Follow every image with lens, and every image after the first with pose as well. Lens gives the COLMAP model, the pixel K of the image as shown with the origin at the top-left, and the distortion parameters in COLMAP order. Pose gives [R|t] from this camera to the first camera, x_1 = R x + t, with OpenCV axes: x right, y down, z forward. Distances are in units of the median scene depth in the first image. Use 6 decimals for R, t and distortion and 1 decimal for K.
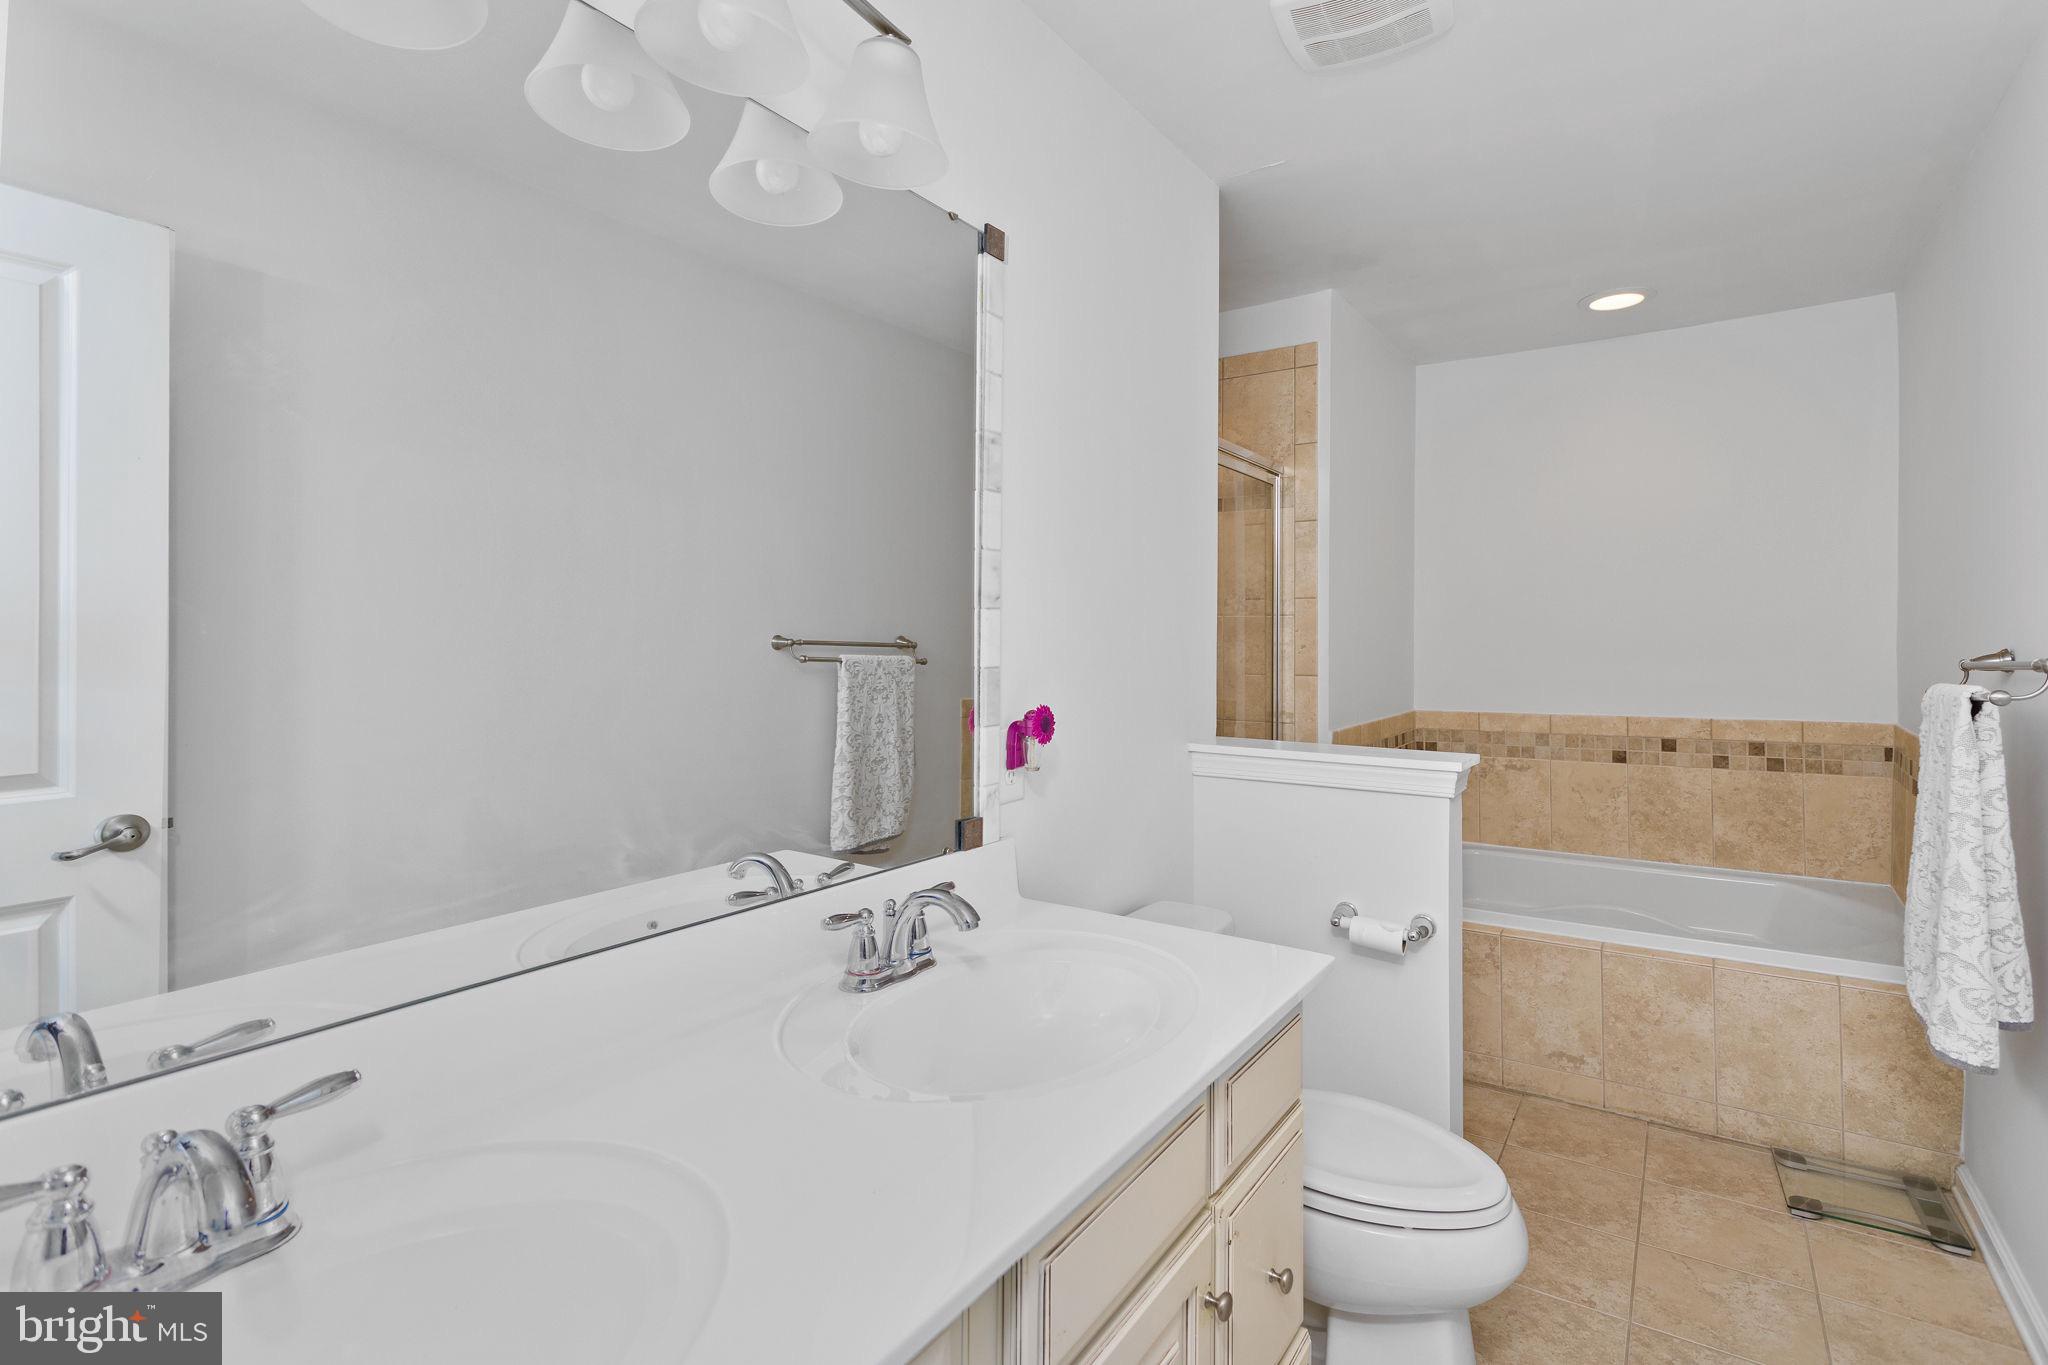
lens RADIAL K [[963.9, 0, 1017.9], [0, 963.9, 664.4], [0, 0, 1]] dist [-0.002189, 0.000628]
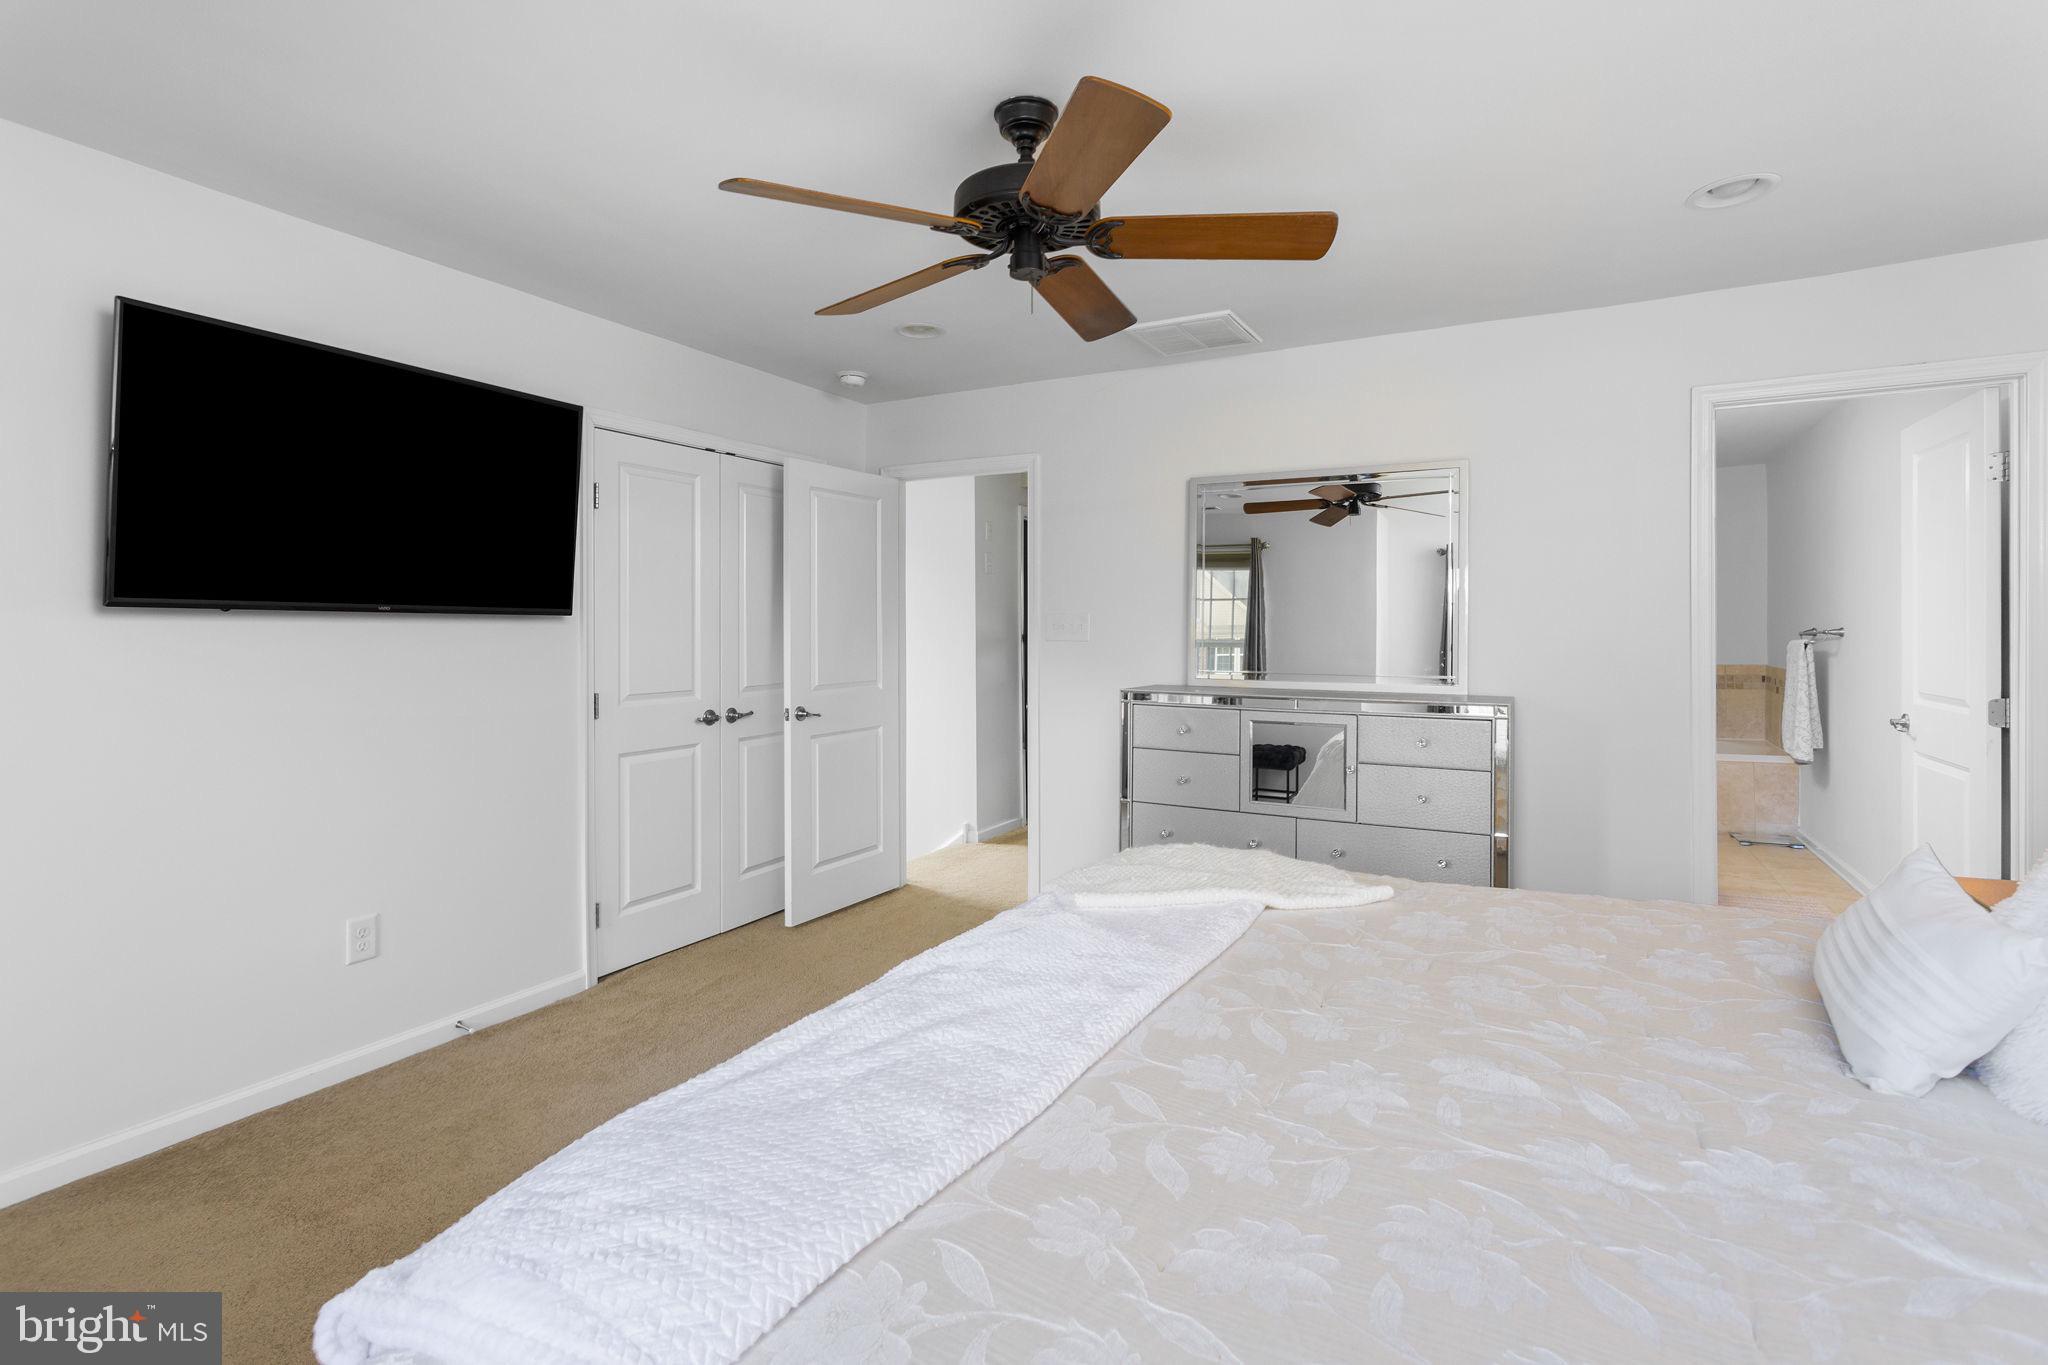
lens RADIAL K [[963.9, 0, 1017.9], [0, 963.9, 664.4], [0, 0, 1]] dist [-0.002189, 0.000628]
pose [[0.993747, -0.011977, 0.111008, -1.756531], [0.011405, 0.999918, 0.005787, 0.054329], [-0.111068, -0.004485, 0.993803, -1.690097]]
